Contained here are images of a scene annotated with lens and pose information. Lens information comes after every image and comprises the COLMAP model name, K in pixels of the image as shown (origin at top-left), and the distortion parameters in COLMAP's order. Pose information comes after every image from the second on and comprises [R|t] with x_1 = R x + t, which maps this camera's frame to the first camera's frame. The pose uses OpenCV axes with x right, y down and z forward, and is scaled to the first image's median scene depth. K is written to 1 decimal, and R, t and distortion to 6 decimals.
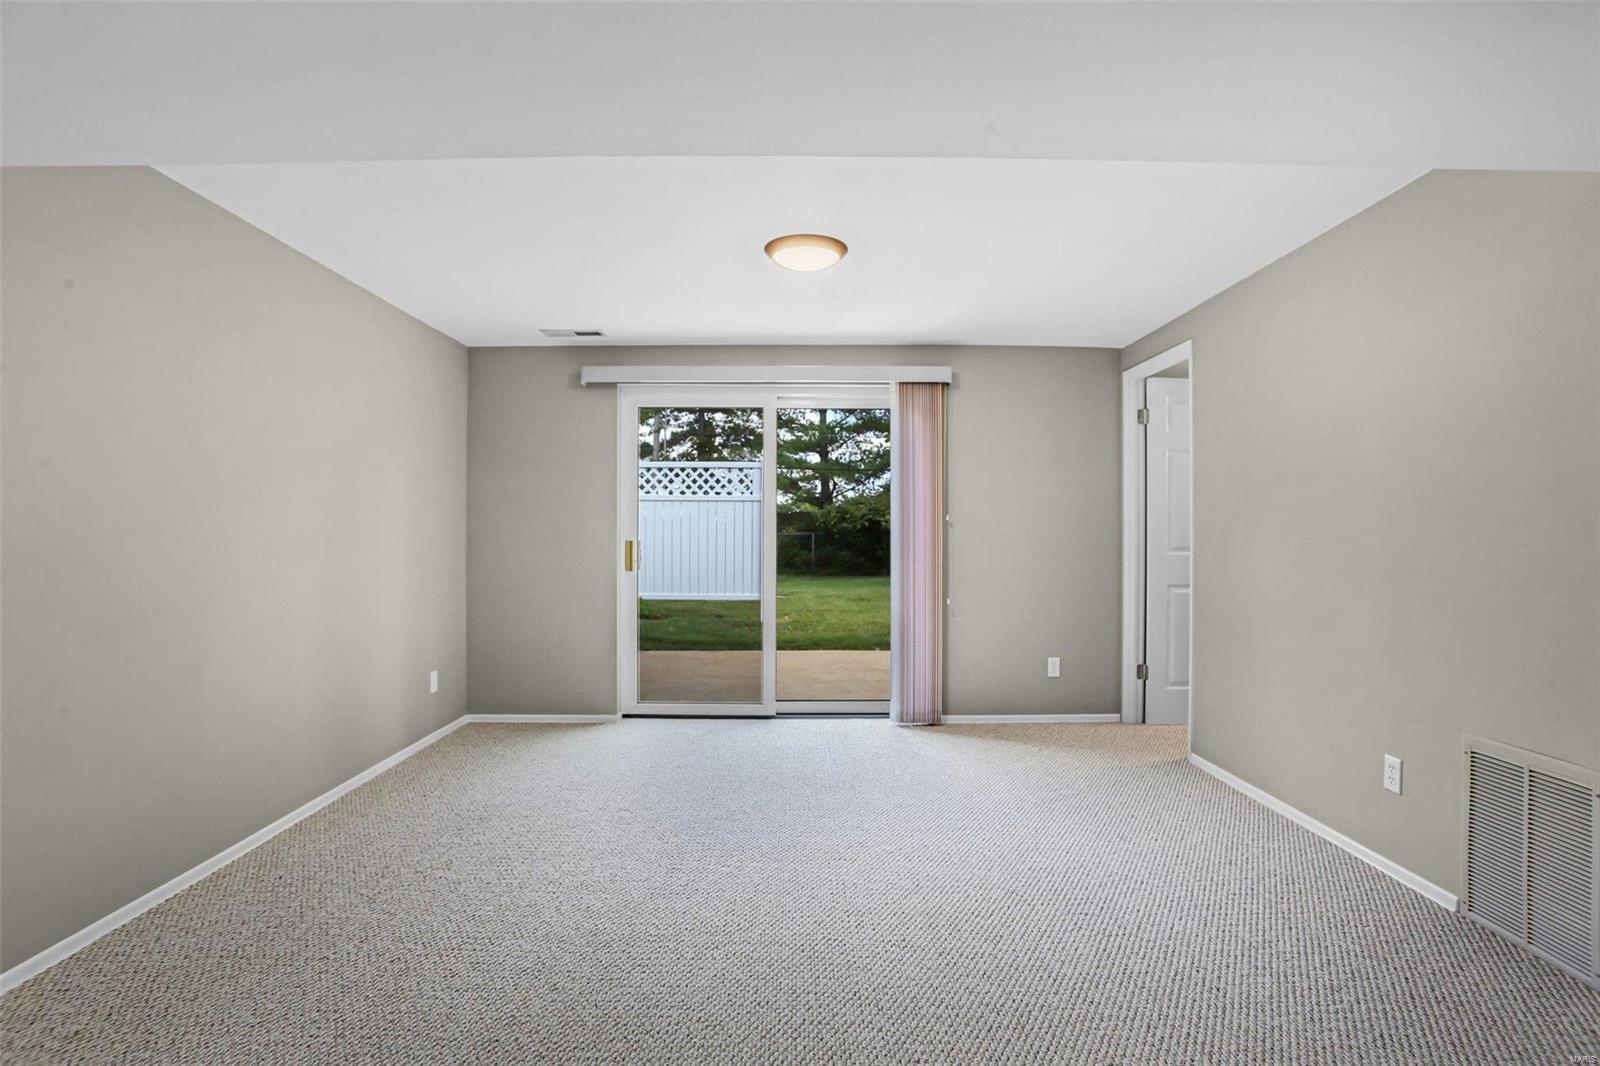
lens RADIAL K [[775.2, 0, 802.7], [0, 775.2, 519.6], [0, 0, 1]] dist [-0.064119, 0.021106]
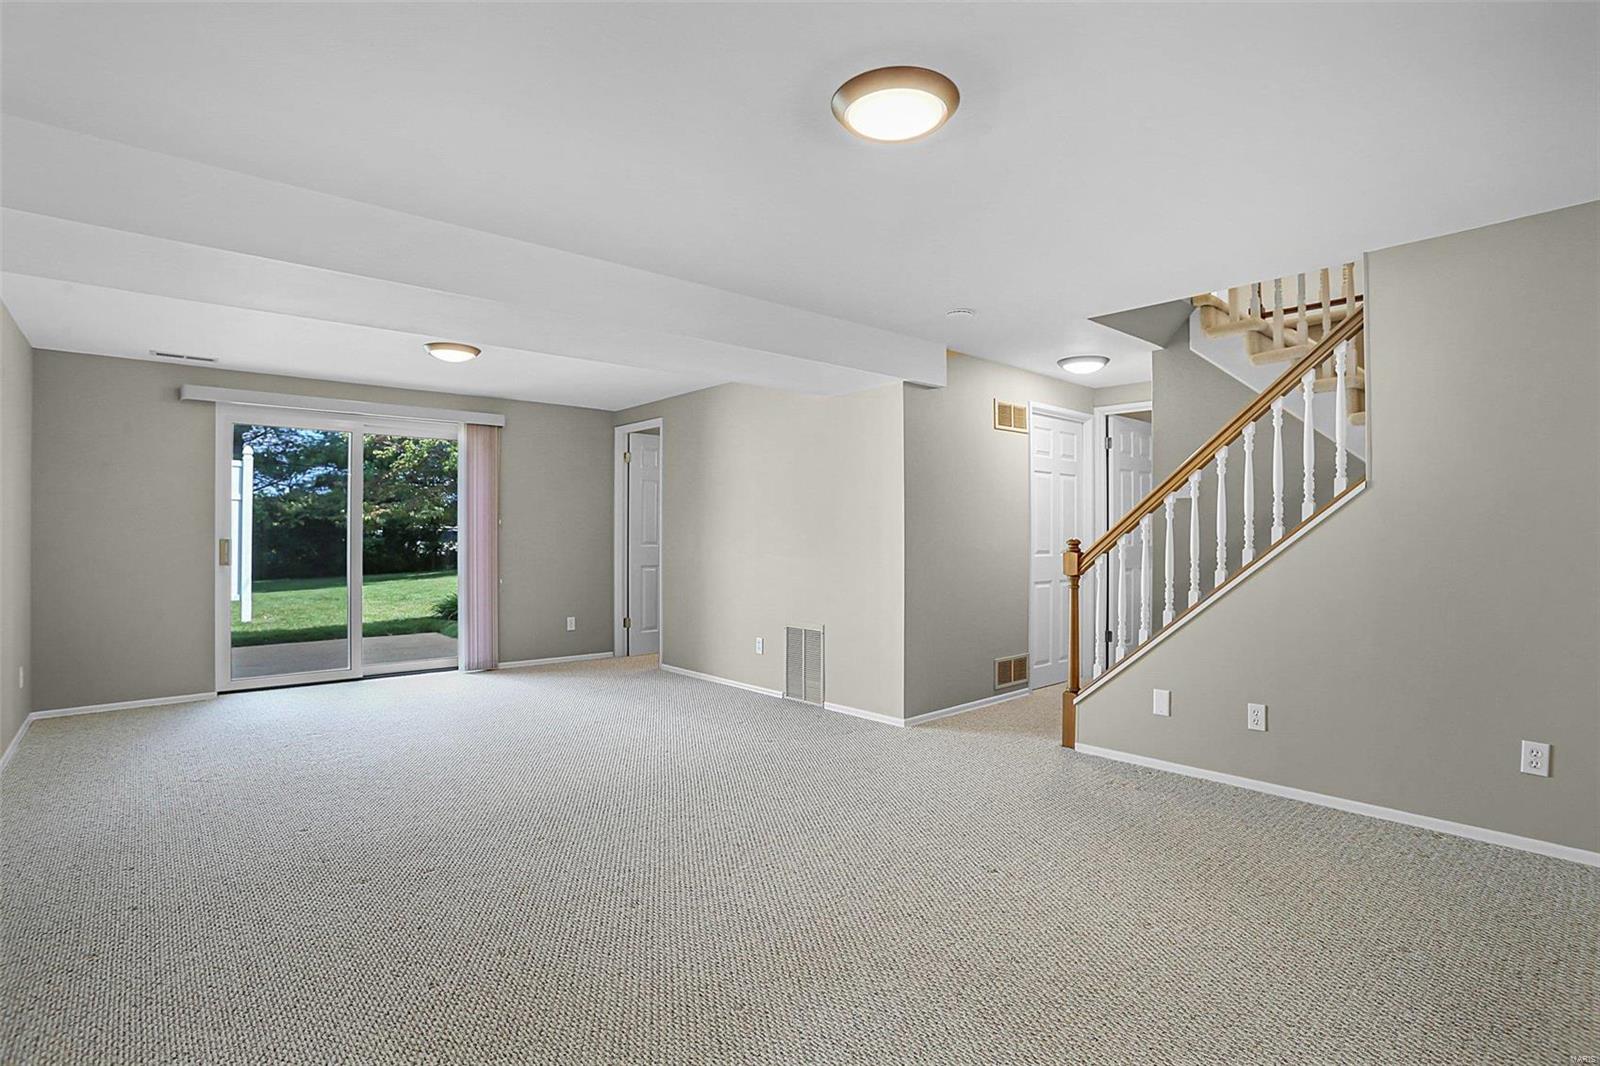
lens RADIAL K [[775.2, 0, 796.9], [0, 775.2, 532.3], [0, 0, 1]] dist [-0.064119, 0.021106]
pose [[0.752985, 0.002761, 0.658032, -0.325705], [-0.013798, 0.999838, 0.011594, -0.008203], [-0.657893, -0.017809, 0.752900, -0.405481]]
